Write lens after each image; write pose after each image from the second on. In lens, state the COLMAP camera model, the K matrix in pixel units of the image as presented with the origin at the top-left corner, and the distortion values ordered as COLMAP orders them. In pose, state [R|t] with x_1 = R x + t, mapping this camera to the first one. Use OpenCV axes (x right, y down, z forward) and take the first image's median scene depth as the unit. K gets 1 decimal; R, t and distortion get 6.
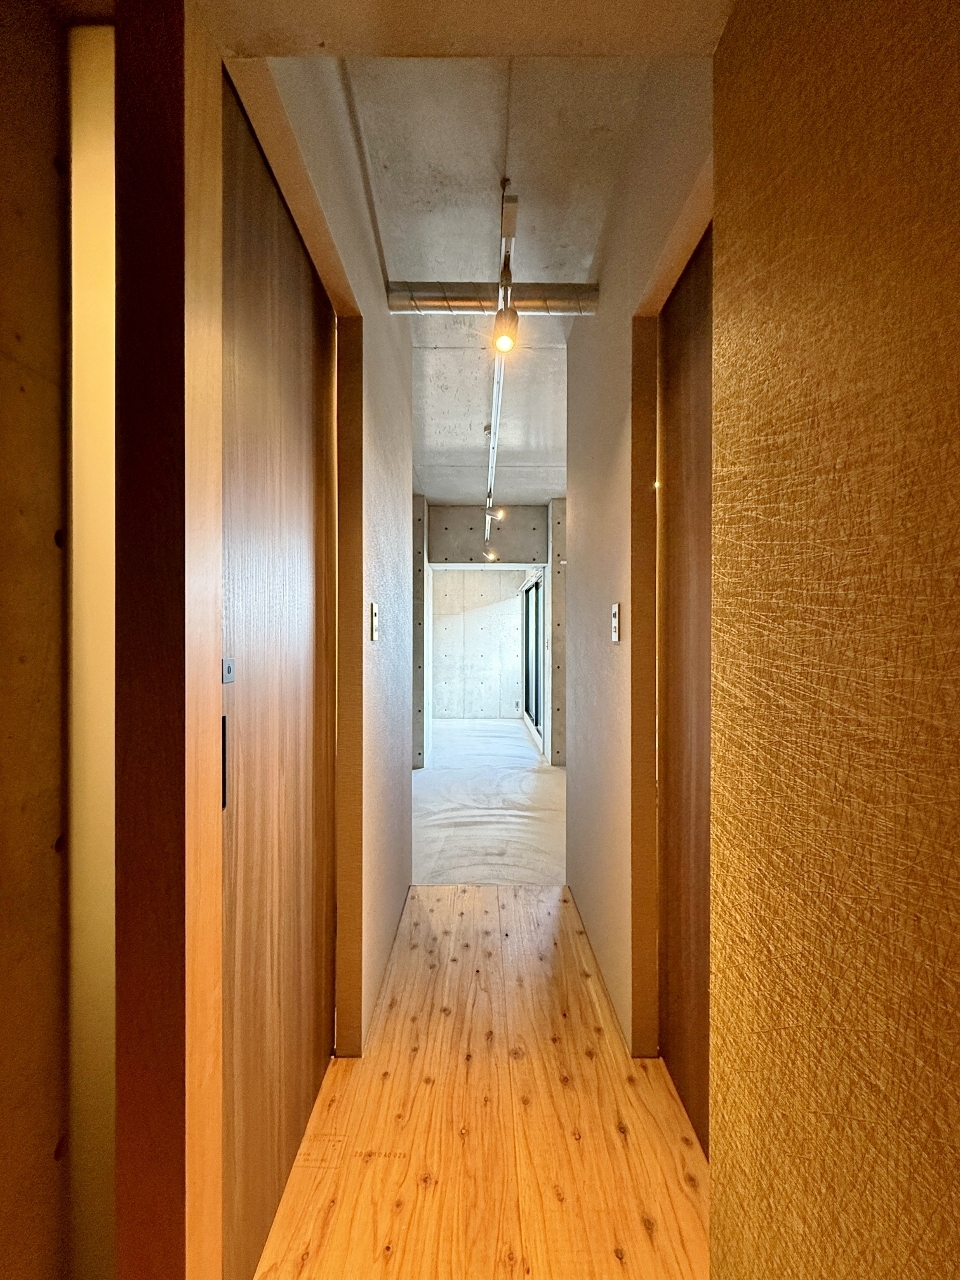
lens RADIAL K [[512.6, 0, 478.4], [0, 512.6, 640.3], [0, 0, 1]] dist [0.001845, -0.000613]
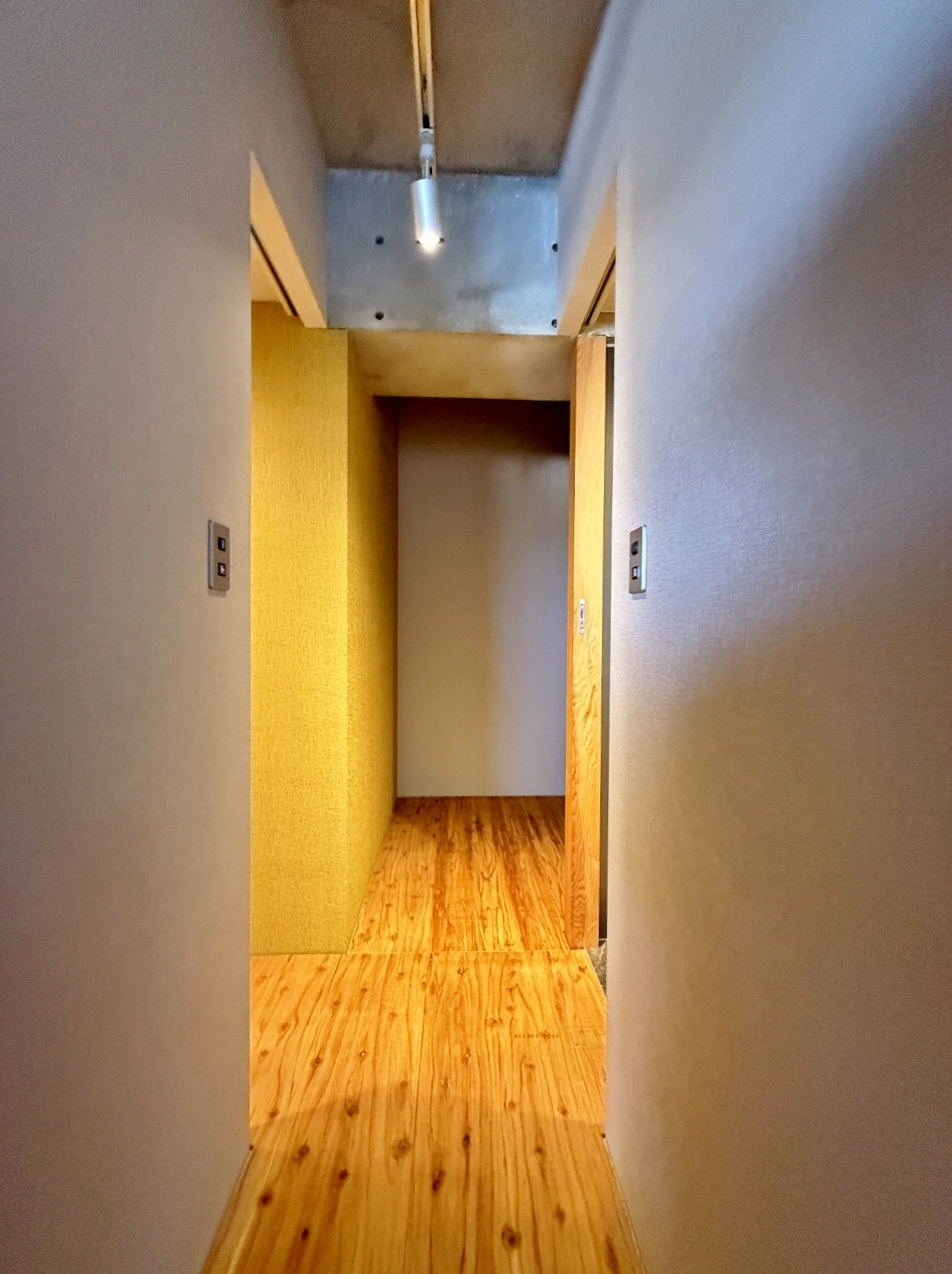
lens RADIAL K [[510.2, 0, 476.3], [0, 510.2, 633.0], [0, 0, 1]] dist [0.001845, -0.000613]
pose [[-0.998936, -0.005024, -0.045853, 0.005244], [-0.005989, 0.999763, 0.020934, 0.044759], [0.045737, 0.021186, -0.998729, 1.926812]]
